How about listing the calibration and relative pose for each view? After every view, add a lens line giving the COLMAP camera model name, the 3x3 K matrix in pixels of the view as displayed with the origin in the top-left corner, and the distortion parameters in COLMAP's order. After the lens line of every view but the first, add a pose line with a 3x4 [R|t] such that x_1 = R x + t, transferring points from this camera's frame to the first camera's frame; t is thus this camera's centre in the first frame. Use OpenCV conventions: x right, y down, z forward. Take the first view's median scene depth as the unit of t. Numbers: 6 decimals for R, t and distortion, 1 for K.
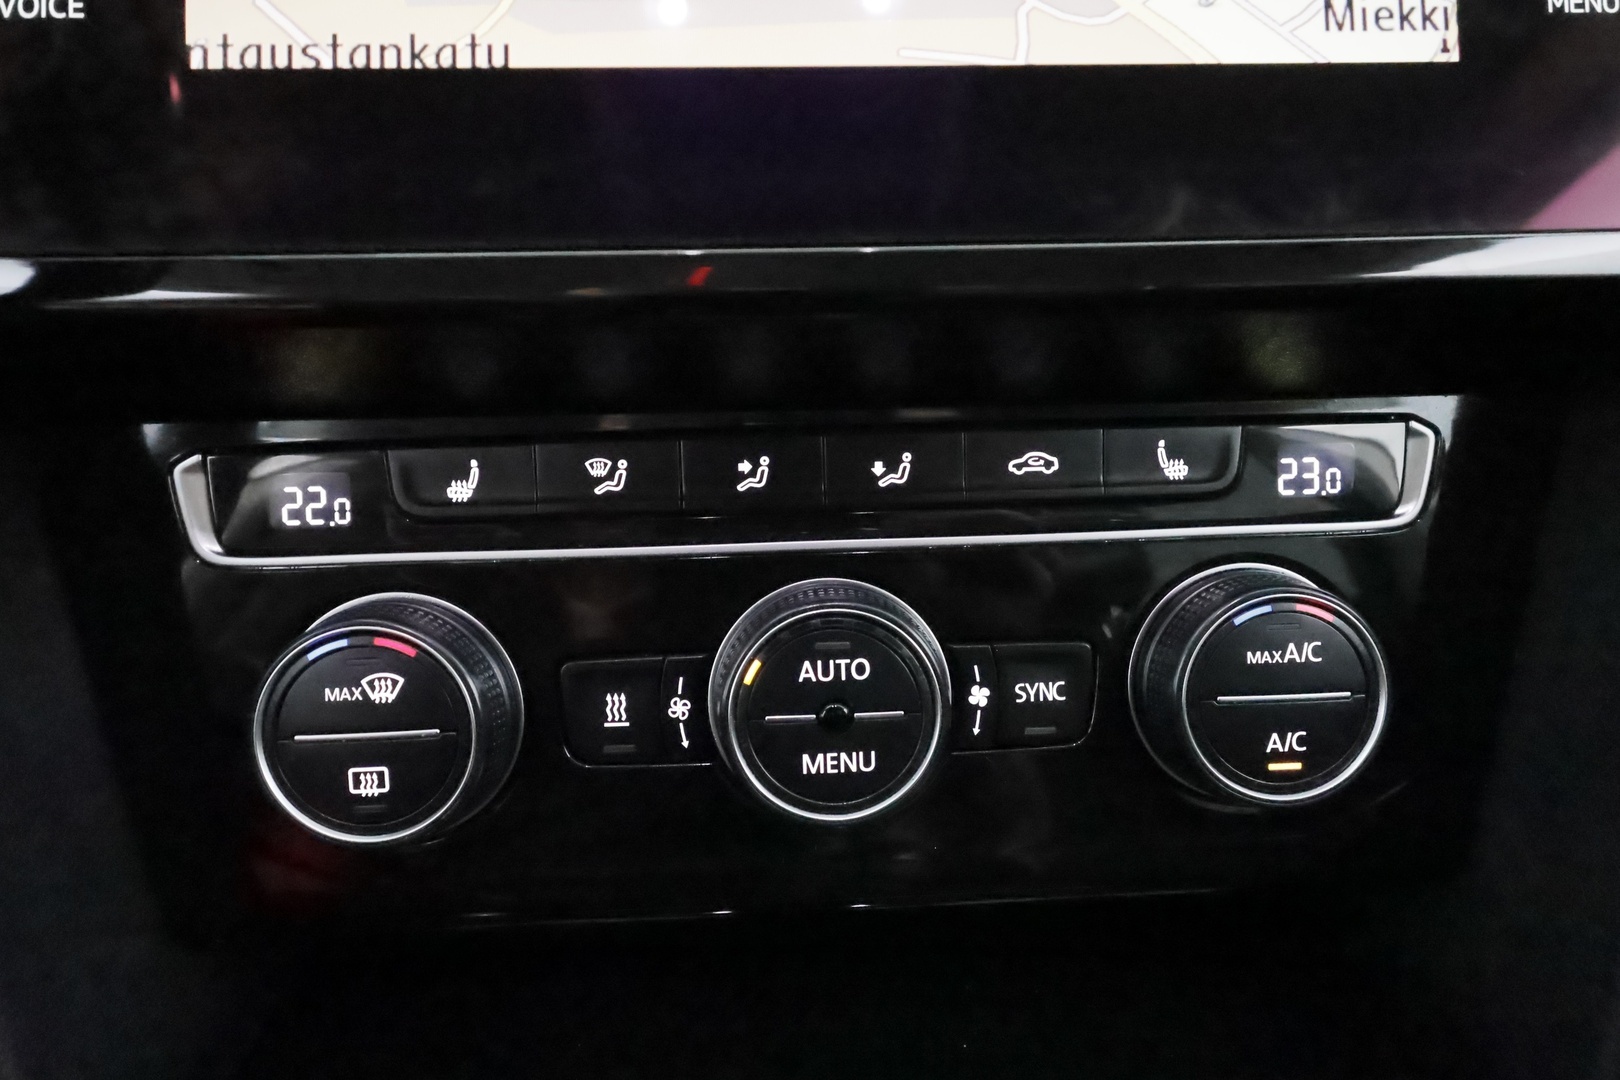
lens RADIAL K [[903.5, 0, 810.2], [0, 903.5, 540.1], [0, 0, 1]] dist [0.004388, 0.000401]
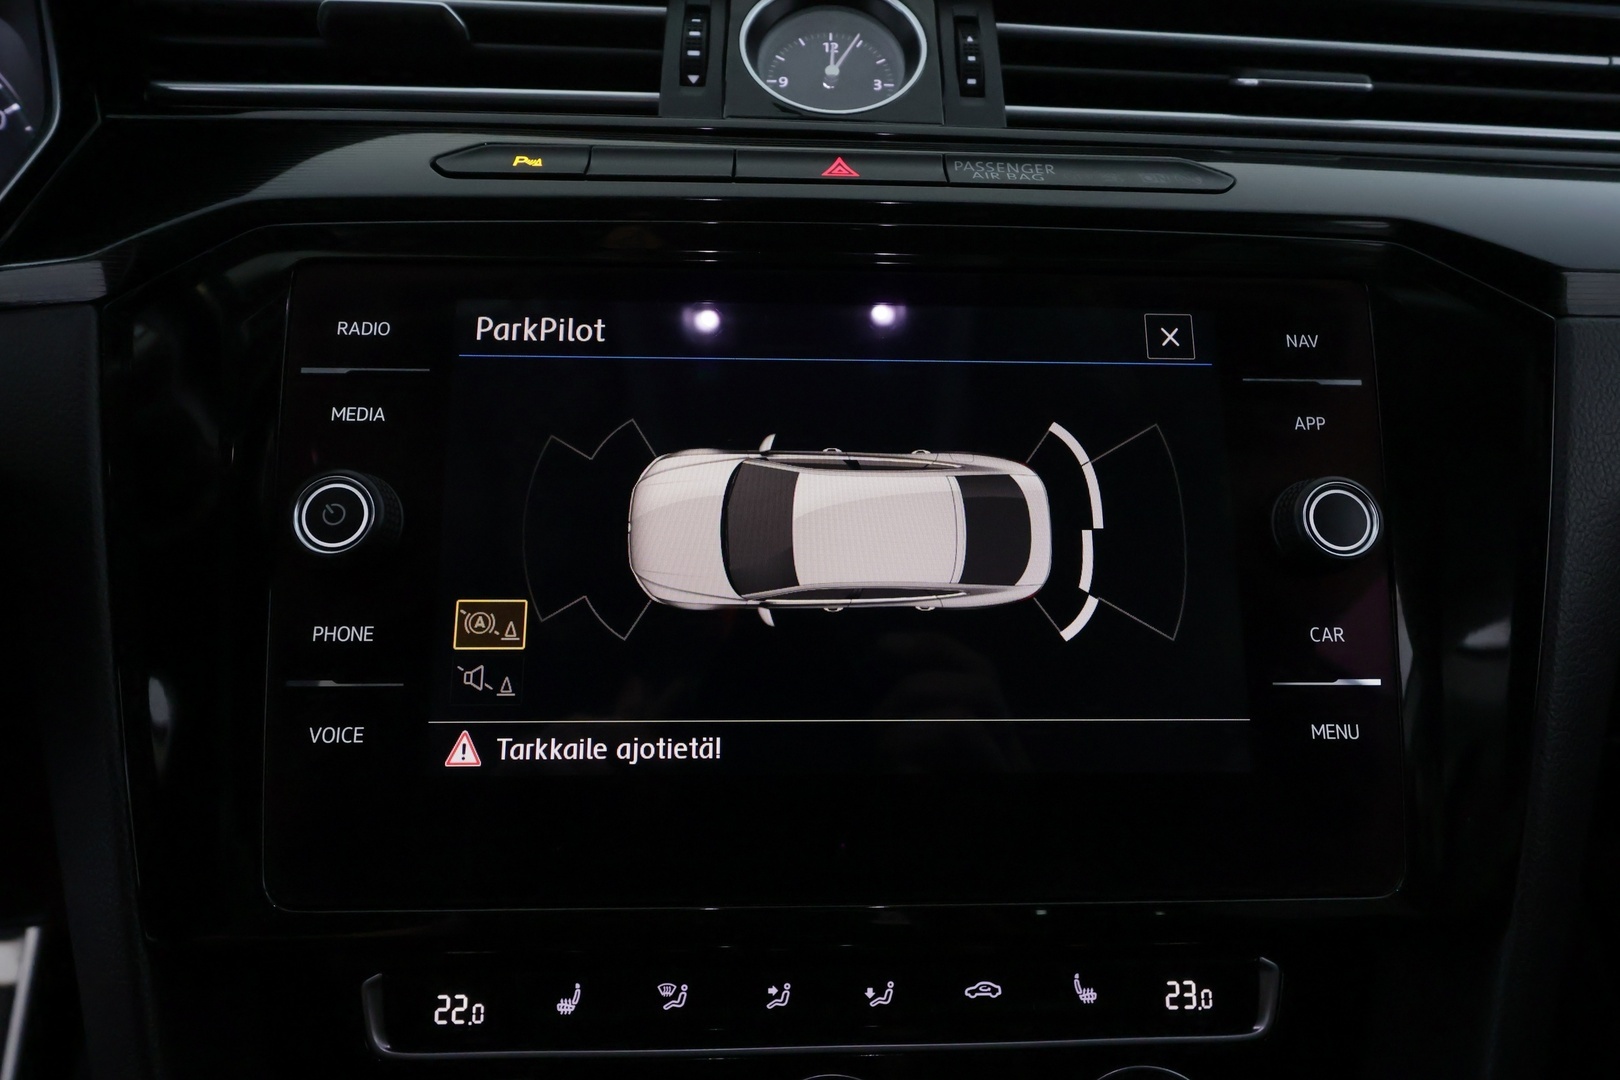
lens RADIAL K [[903.5, 0, 810.0], [0, 903.5, 540.0], [0, 0, 1]] dist [0.004388, 0.000401]
pose [[0.999694, 0.023221, -0.008493, -0.019551], [-0.024195, 0.989493, -0.142541, -0.559932], [0.005093, 0.142703, 0.989752, -0.458238]]
